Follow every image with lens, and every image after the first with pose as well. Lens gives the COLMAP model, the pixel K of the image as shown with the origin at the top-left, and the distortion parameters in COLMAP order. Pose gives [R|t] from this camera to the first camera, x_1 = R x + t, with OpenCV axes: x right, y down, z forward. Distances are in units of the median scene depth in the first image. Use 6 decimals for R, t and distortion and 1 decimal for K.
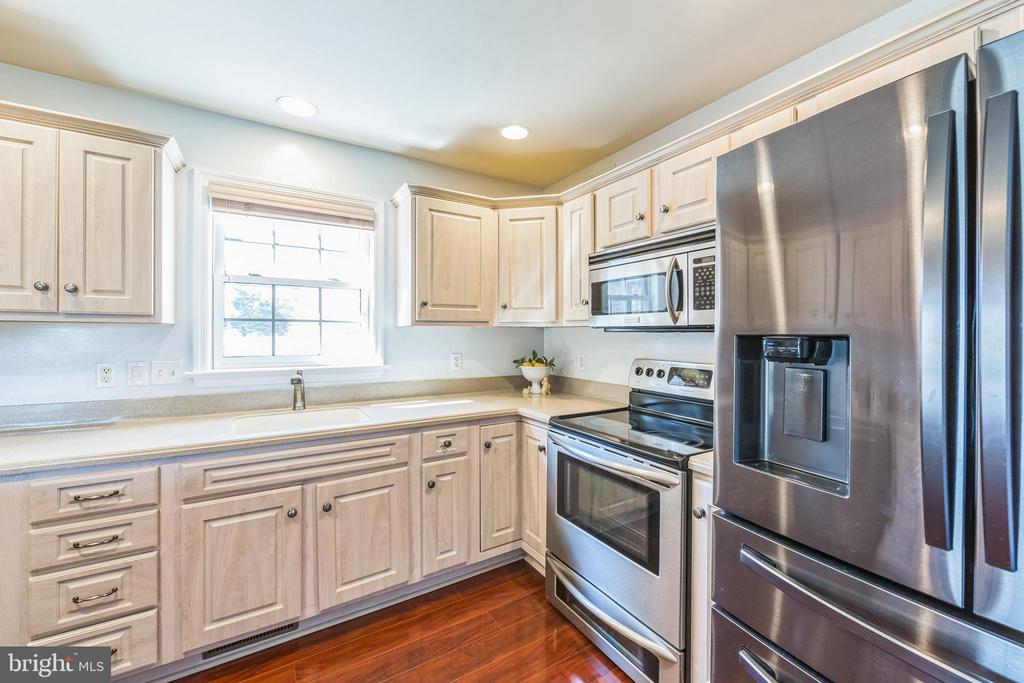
lens RADIAL K [[407.6, 0, 515.9], [0, 407.6, 333.1], [0, 0, 1]] dist [-0.003335, 0.000349]
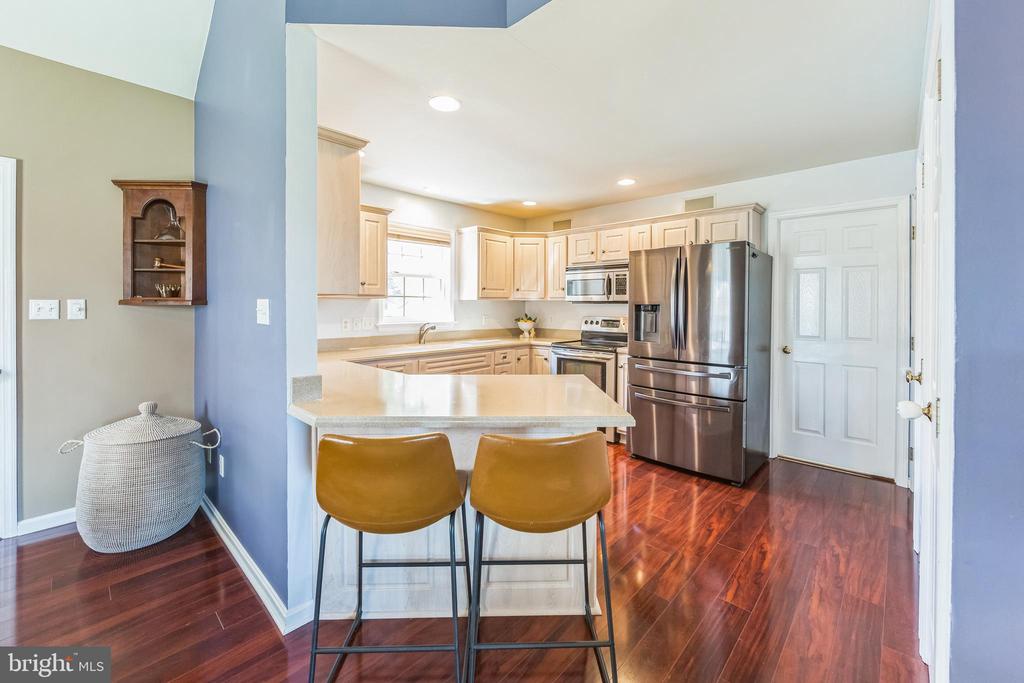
lens RADIAL K [[407.6, 0, 520.4], [0, 407.6, 312.0], [0, 0, 1]] dist [-0.003335, 0.000349]
pose [[0.962874, -0.003378, 0.269929, -0.610474], [-0.001788, 0.999820, 0.018891, 0.002153], [-0.269945, -0.018672, 0.962695, -0.954909]]
